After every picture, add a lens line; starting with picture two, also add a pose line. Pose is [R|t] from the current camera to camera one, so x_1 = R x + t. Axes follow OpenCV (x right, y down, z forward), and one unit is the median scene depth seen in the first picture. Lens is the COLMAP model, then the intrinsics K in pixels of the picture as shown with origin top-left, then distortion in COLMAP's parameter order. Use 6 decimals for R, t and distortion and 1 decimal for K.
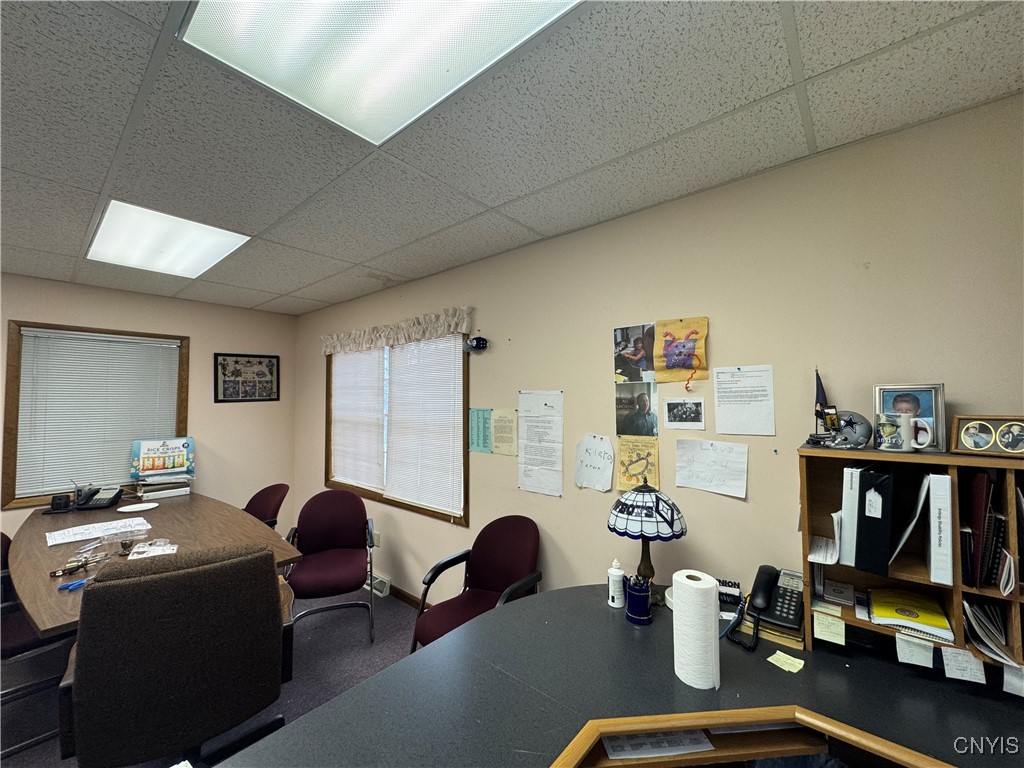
lens RADIAL K [[409.1, 0, 512.7], [0, 409.1, 384.9], [0, 0, 1]] dist [-0.004455, 0.000576]
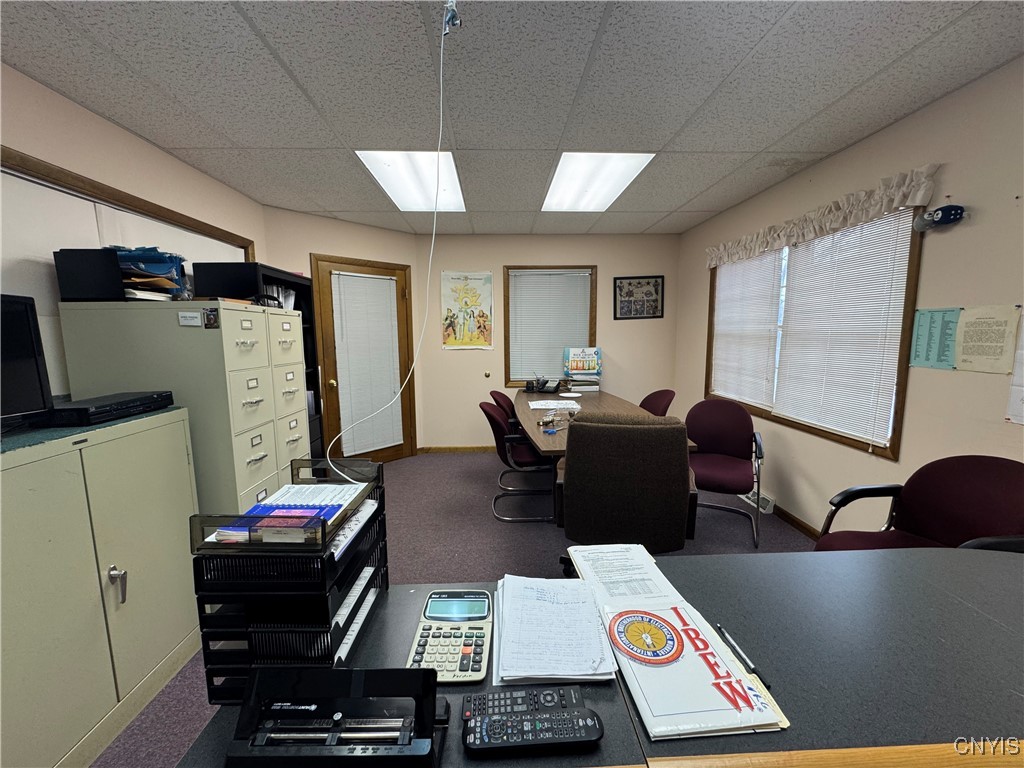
lens RADIAL K [[409.1, 0, 512.7], [0, 409.1, 384.9], [0, 0, 1]] dist [-0.004455, 0.000576]
pose [[0.672925, 0.091060, -0.734084, -0.042752], [0.035300, 0.987310, 0.154830, 0.051395], [0.738868, -0.130102, 0.661172, -0.058843]]
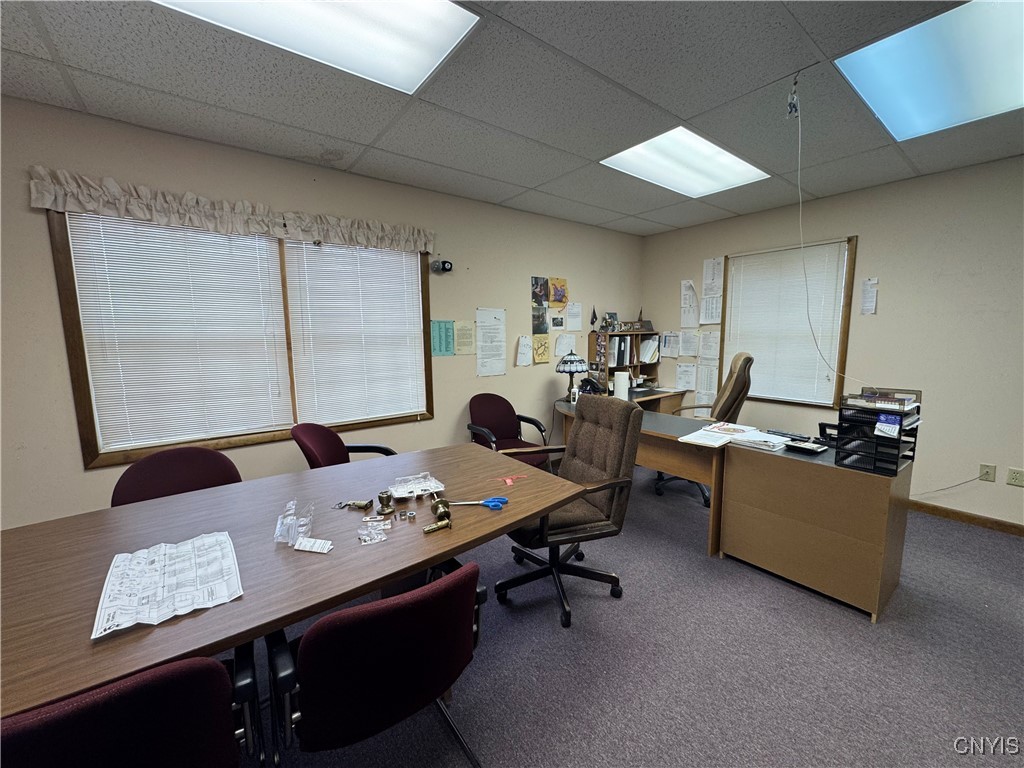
lens RADIAL K [[409.1, 0, 512.7], [0, 409.1, 384.9], [0, 0, 1]] dist [-0.004455, 0.000576]
pose [[0.215431, -0.124238, 0.968584, -1.223283], [-0.027685, 0.990698, 0.133232, 0.078143], [-0.976127, -0.055518, 0.209988, 0.512280]]
